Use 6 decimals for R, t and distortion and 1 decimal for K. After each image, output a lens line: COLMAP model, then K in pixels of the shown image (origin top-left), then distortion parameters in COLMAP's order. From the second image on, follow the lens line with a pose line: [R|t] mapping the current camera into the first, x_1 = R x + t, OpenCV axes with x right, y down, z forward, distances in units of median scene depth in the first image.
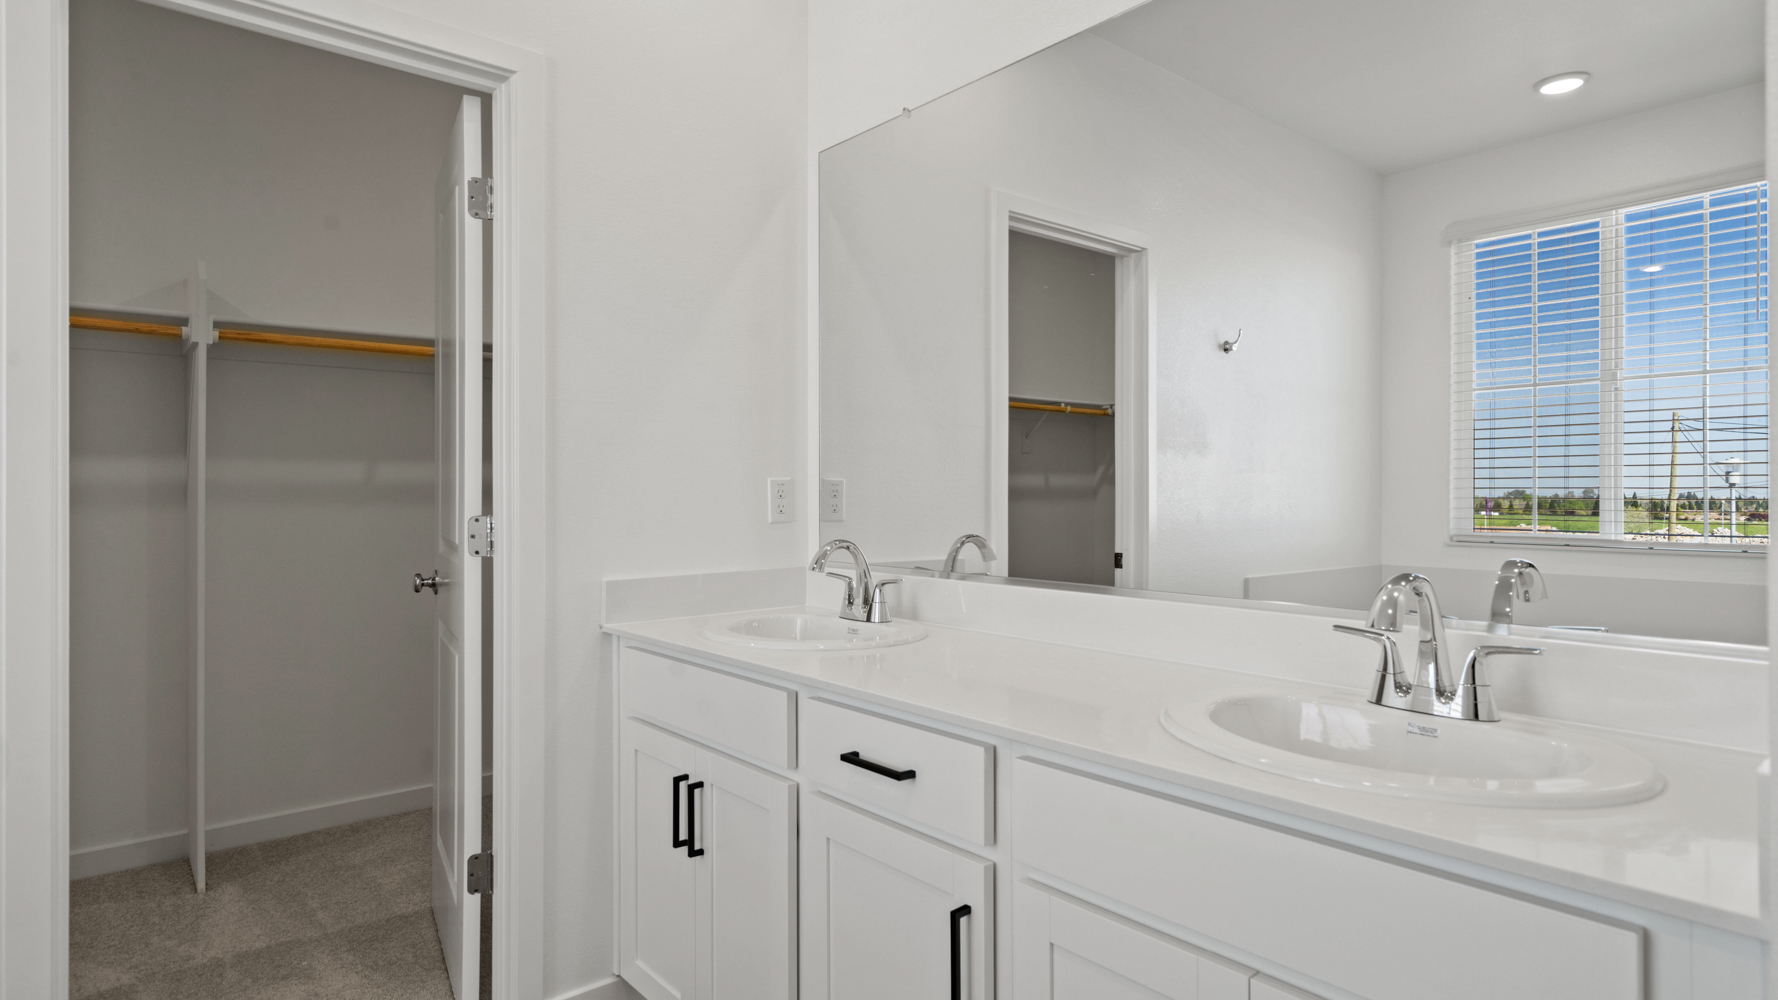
lens RADIAL K [[948.4, 0, 888.1], [0, 948.4, 488.7], [0, 0, 1]] dist [0.003256, 0.000168]
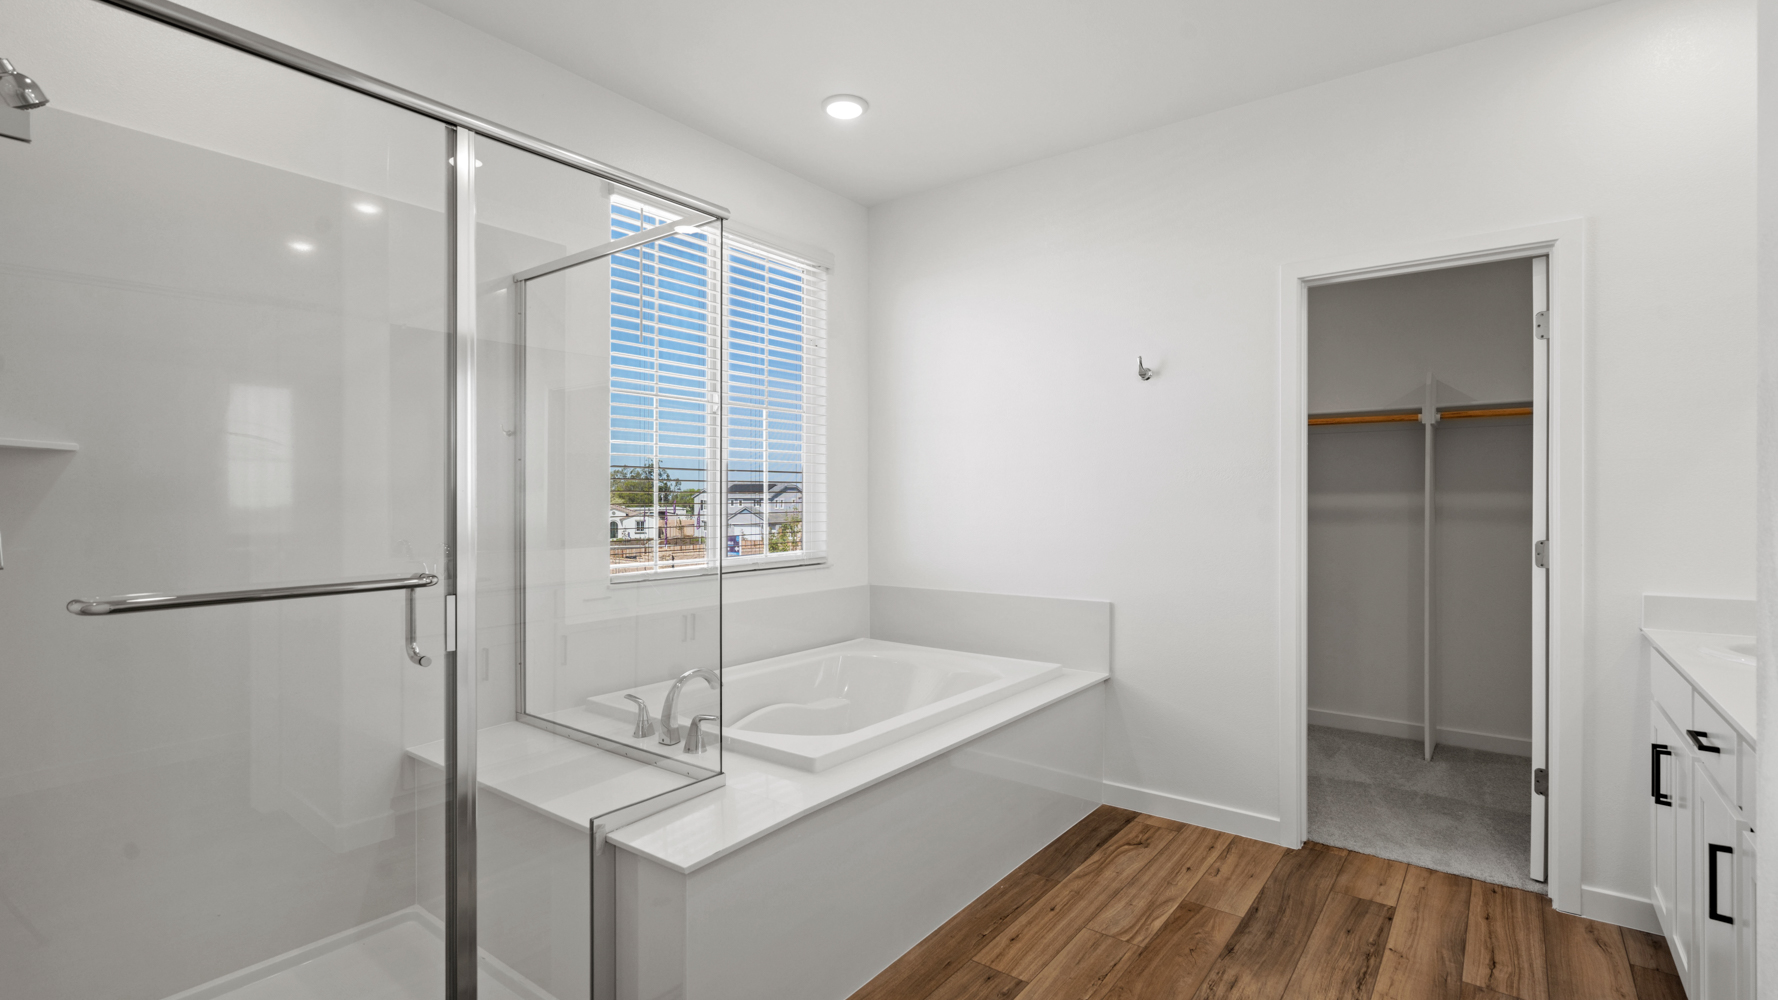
lens RADIAL K [[806.0, 0, 883.4], [0, 806.0, 493.5], [0, 0, 1]] dist [-0.009997, -0.000683]
pose [[0.207793, -0.002032, -0.978171, 0.470270], [0.001968, 0.999997, -0.001659, -0.036888], [0.978171, -0.001580, 0.207797, -0.216594]]
